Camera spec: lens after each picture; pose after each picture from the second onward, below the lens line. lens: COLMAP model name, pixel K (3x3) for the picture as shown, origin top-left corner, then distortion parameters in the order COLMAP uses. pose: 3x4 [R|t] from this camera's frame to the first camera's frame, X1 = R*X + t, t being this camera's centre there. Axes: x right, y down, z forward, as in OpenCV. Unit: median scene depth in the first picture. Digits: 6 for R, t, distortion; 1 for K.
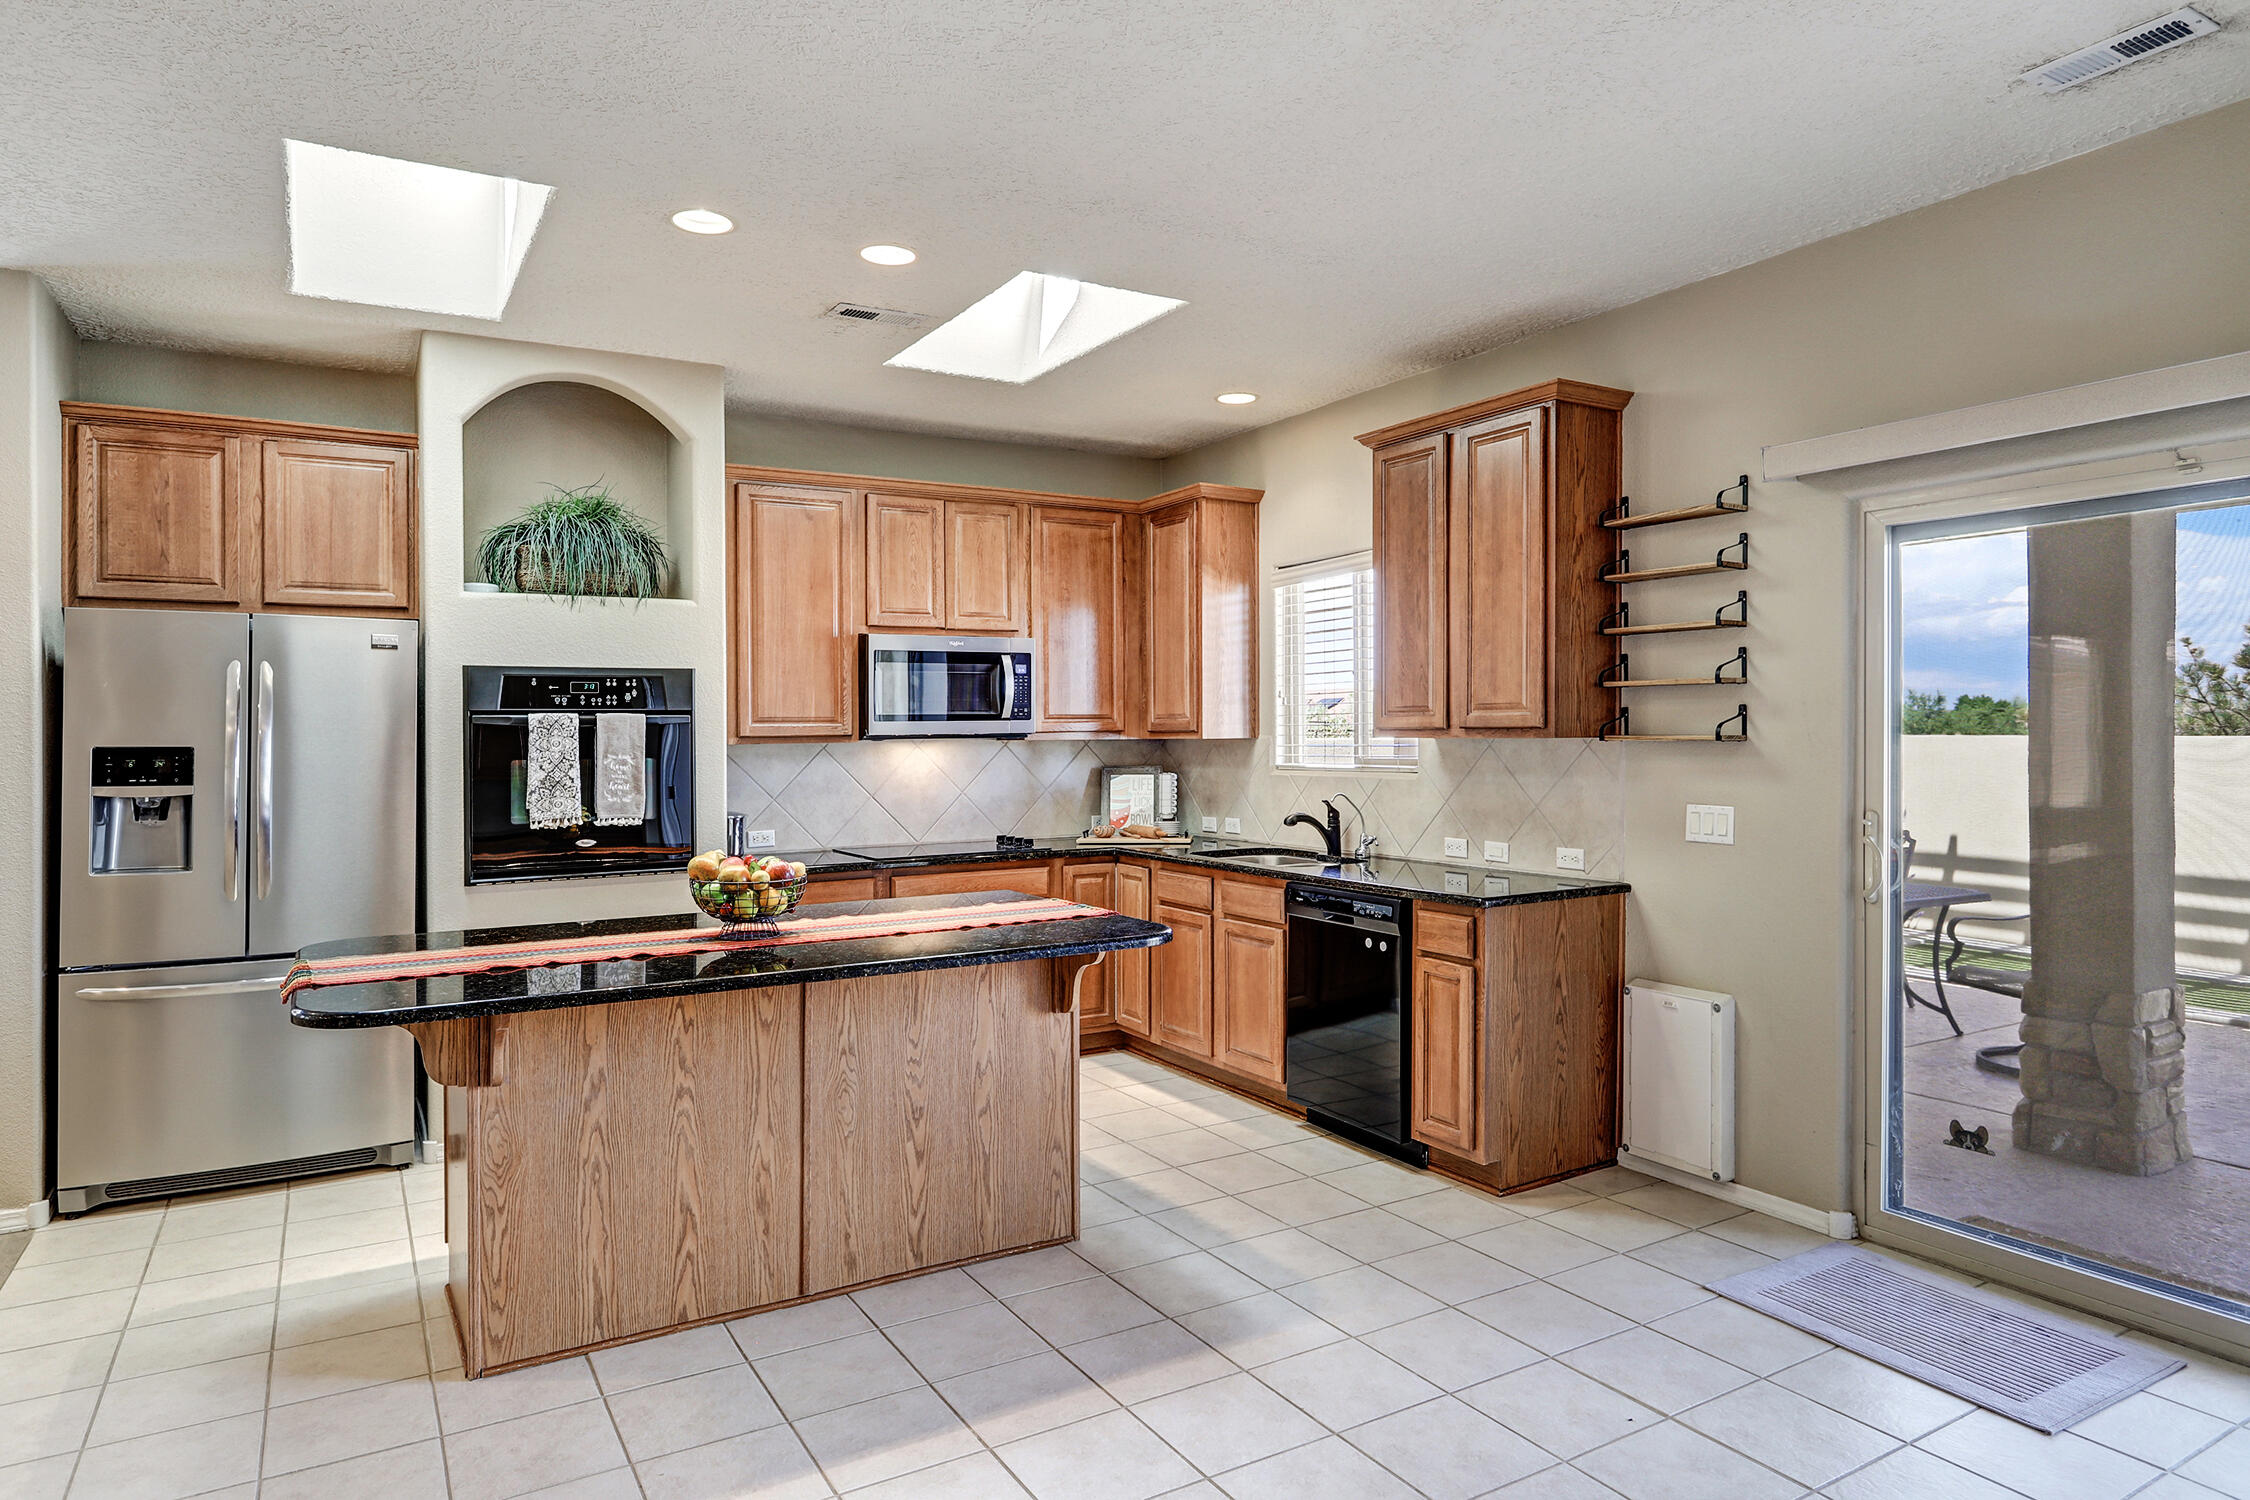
lens RADIAL K [[1343.5, 0, 1131.0], [0, 1343.5, 730.0], [0, 0, 1]] dist [-0.006299, 0.003163]
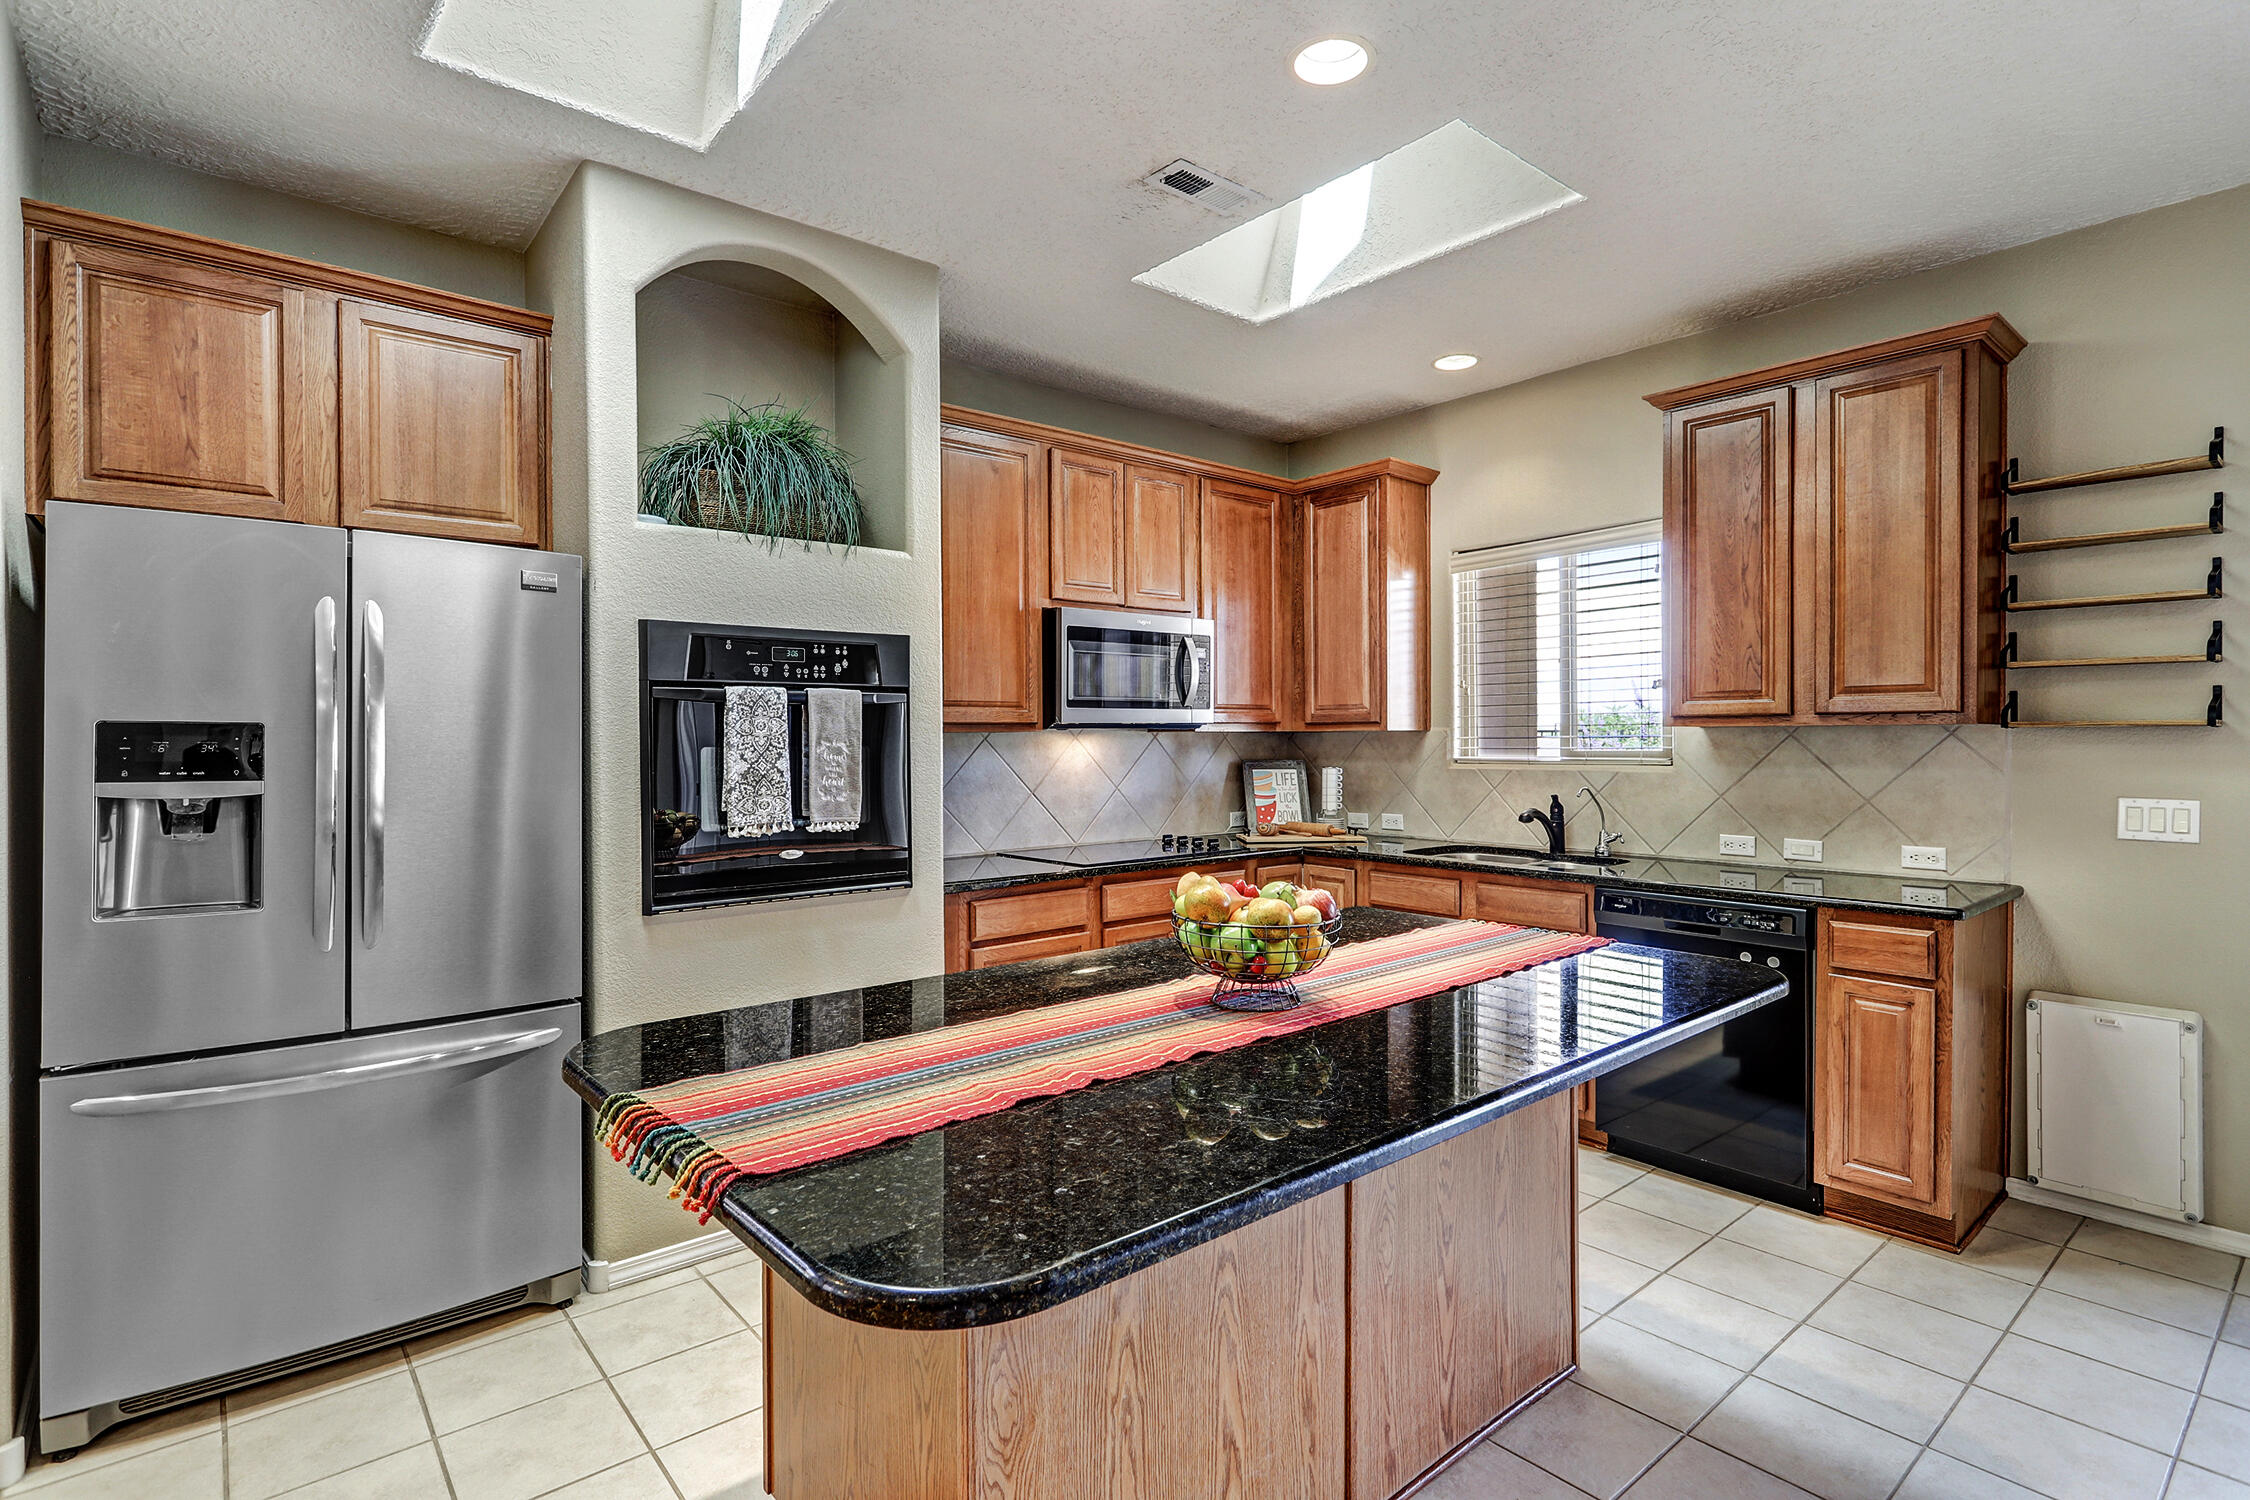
lens RADIAL K [[1091.7, 0, 1119.5], [0, 1091.7, 747.7], [0, 0, 1]] dist [0.001493, -0.000854]
pose [[0.986355, 0.002872, 0.164608, -0.342692], [-0.004291, 0.999957, 0.008265, 0.017355], [-0.164577, -0.008859, 0.986324, 0.365934]]
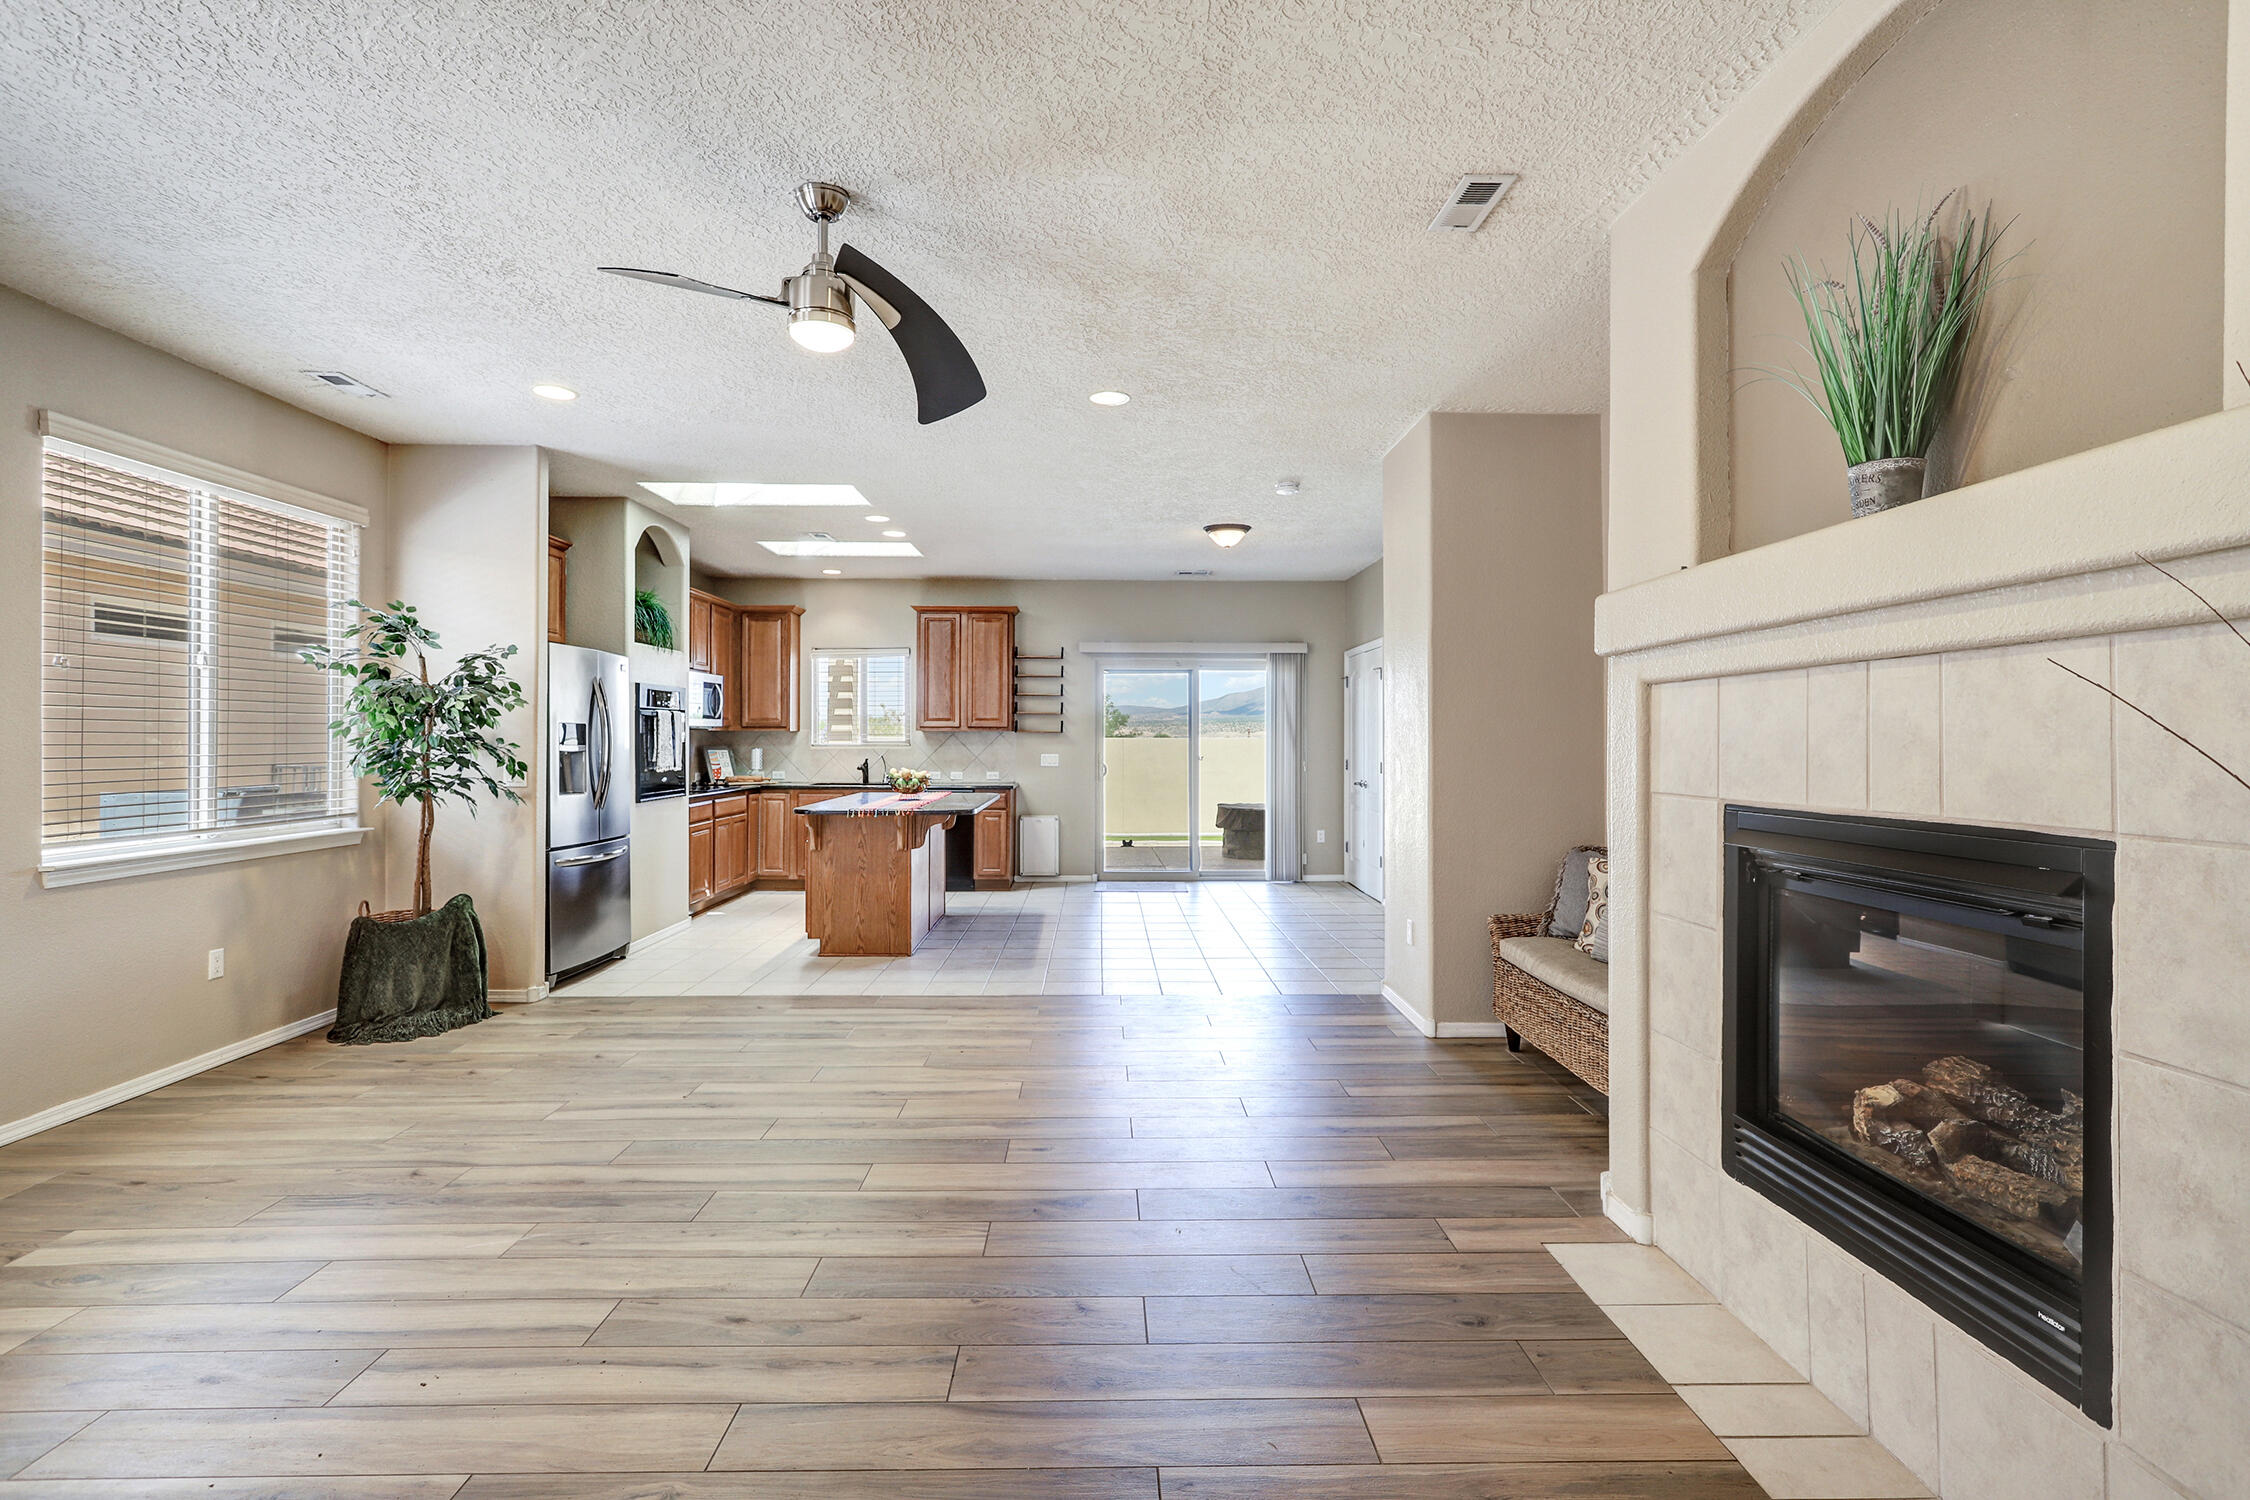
lens RADIAL K [[1091.7, 0, 1124.2], [0, 1091.7, 738.6], [0, 0, 1]] dist [0.001493, -0.000854]
pose [[0.490209, 0.010067, 0.871547, -1.508048], [-0.007847, 0.999944, -0.007136, 0.034564], [-0.871570, -0.003341, 0.490260, -0.327169]]
